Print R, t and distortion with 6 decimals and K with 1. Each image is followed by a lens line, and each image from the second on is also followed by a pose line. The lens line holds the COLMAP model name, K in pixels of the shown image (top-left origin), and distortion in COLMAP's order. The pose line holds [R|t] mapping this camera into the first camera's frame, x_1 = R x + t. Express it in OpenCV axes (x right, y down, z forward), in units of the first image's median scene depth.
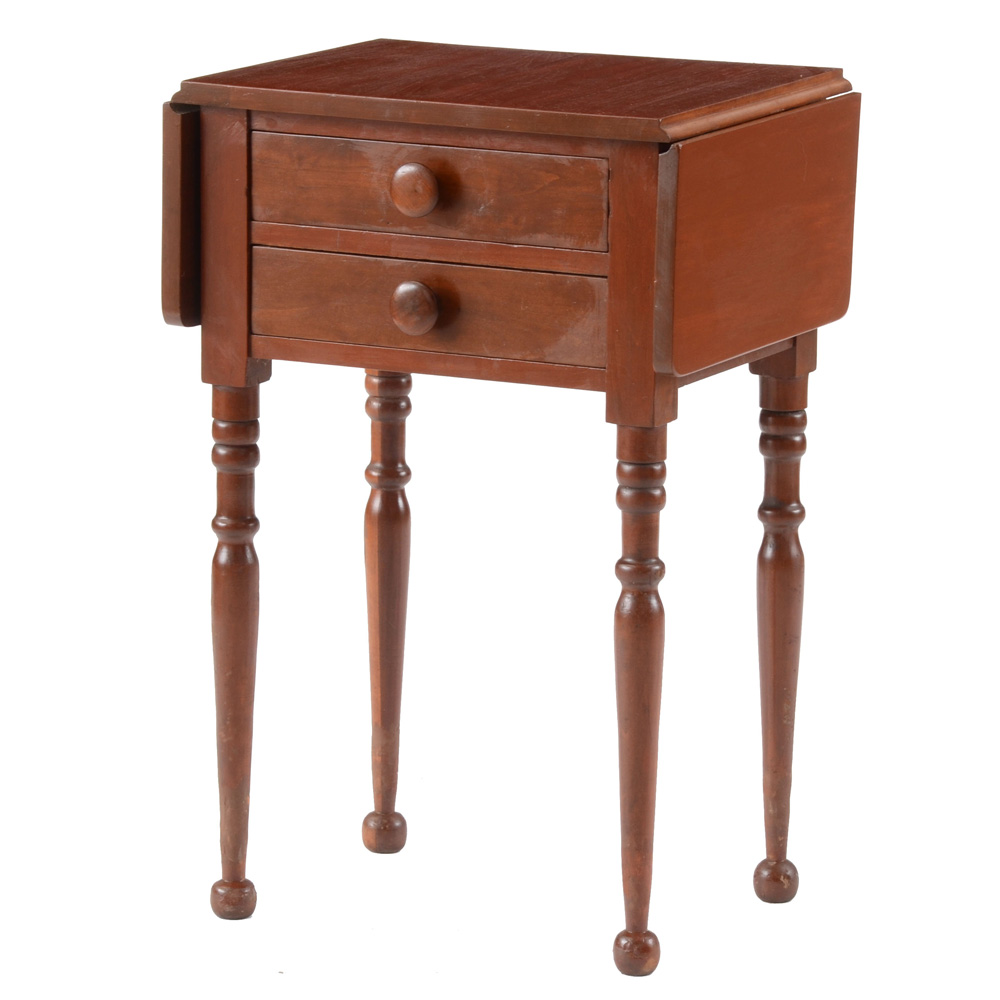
lens RADIAL K [[5772.2, 0, 500.0], [0, 5772.2, 500.0], [0, 0, 1]] dist [0.231664, 8.299166]
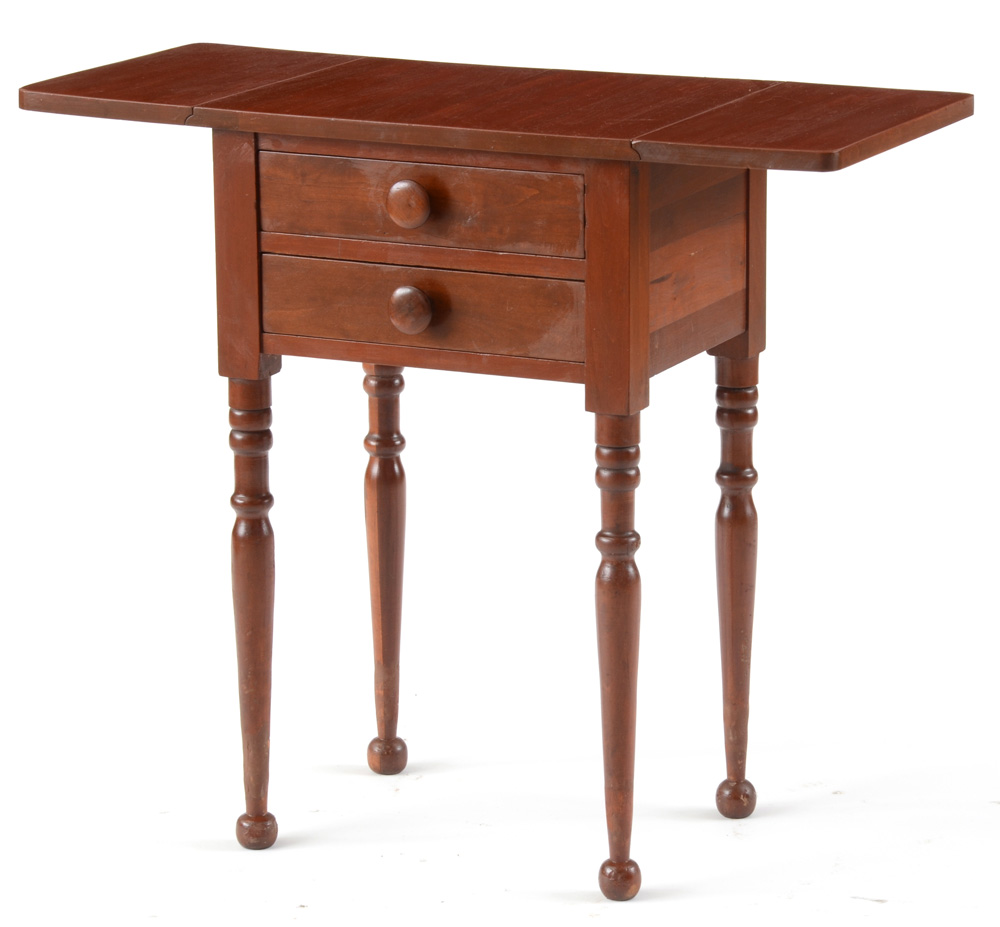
lens RADIAL K [[4259.3, 0, 556.4], [0, 4259.3, 460.5], [0, 0, 1]] dist [0.264627, 8.123653]
pose [[0.999250, -0.021489, 0.032201, -0.013562], [0.020191, 0.998992, 0.040100, -0.036135], [-0.033030, -0.039420, 0.998677, 0.175913]]
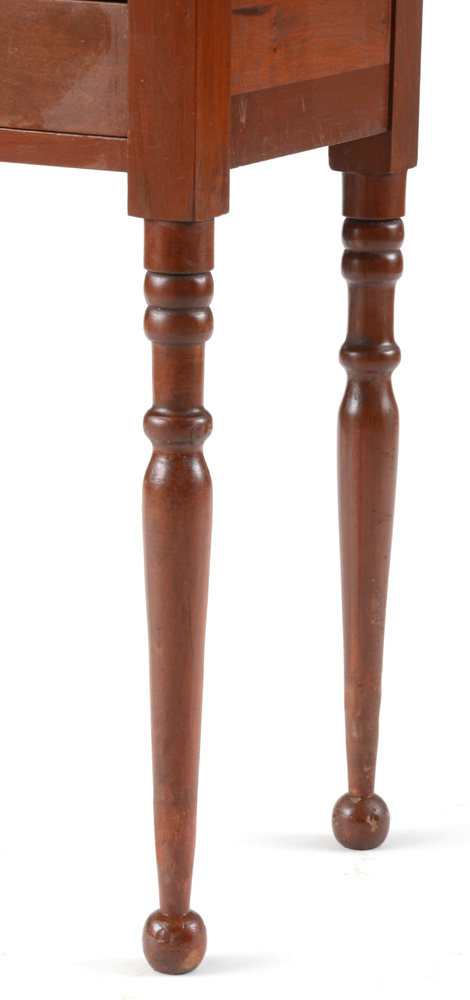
lens RADIAL K [[3211.5, 0, 255.0], [0, 3211.5, 552.6], [0, 0, 1]] dist [0.675391, 1.892091]
pose [[0.999812, 0.001156, 0.019359, 0.025709], [-0.001933, 0.999191, 0.040159, 0.011776], [-0.019297, -0.040188, 0.999006, 0.584245]]
